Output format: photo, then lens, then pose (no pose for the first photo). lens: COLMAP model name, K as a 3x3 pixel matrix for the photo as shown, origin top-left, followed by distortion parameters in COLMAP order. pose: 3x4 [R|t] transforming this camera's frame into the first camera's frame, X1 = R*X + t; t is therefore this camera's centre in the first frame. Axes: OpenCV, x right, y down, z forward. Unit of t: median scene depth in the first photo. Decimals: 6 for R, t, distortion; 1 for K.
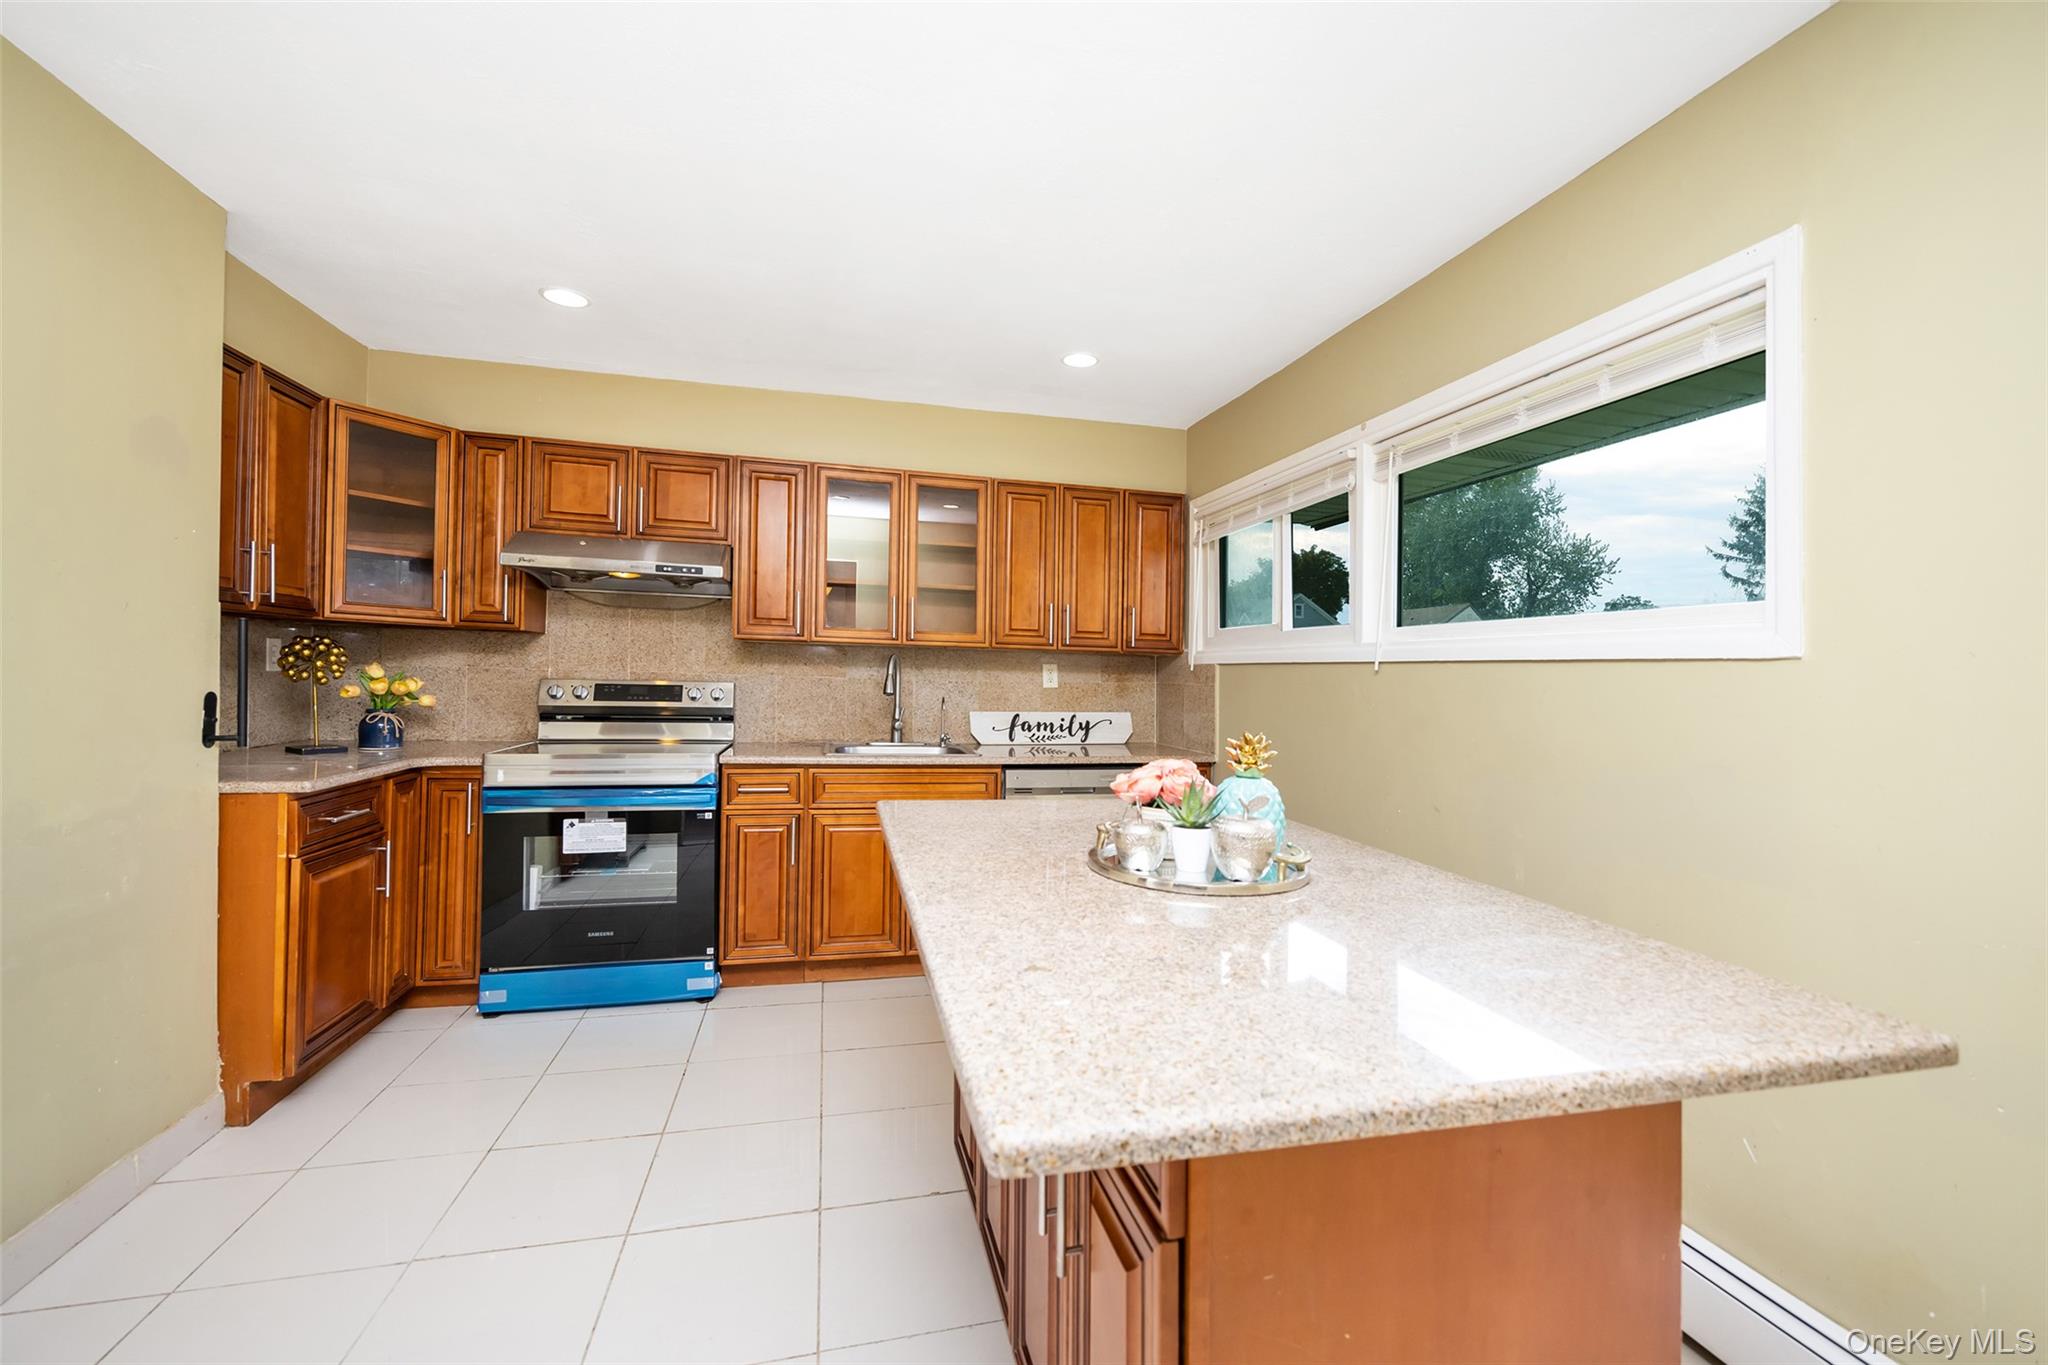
lens RADIAL K [[793.9, 0, 1024.0], [0, 793.9, 682.5], [0, 0, 1]] dist [-0.000385, -0.000032]
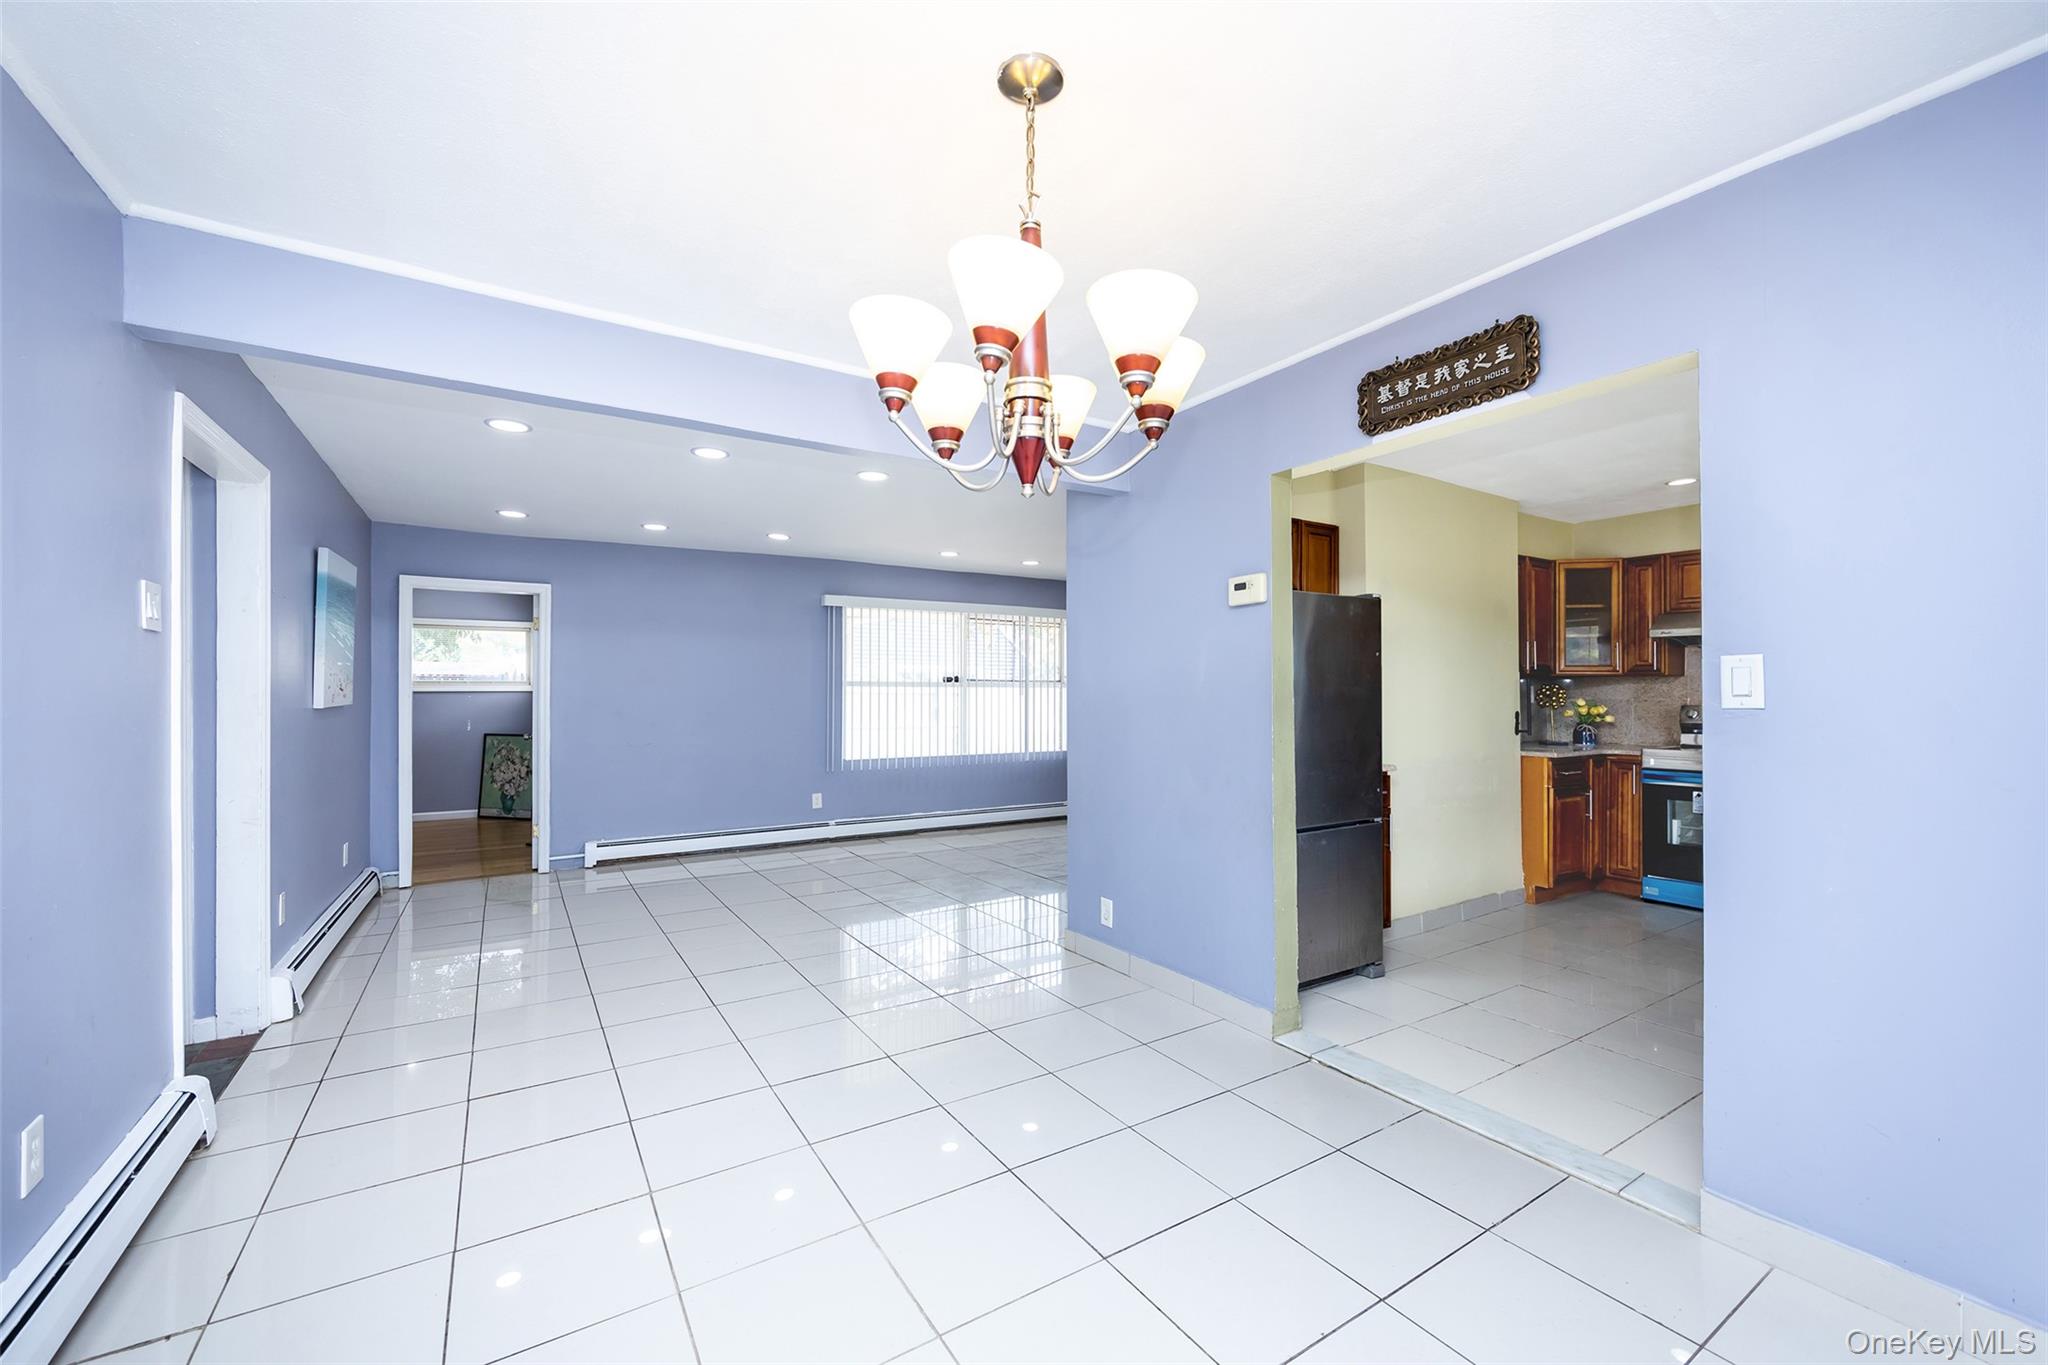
lens RADIAL K [[853.6, 0, 1016.4], [0, 853.6, 690.7], [0, 0, 1]] dist [0.001979, -0.000013]
pose [[0.308642, -0.031278, -0.950664, 0.663769], [0.000235, 0.999462, -0.032807, 0.024583], [0.951178, 0.009902, 0.308483, -0.859267]]
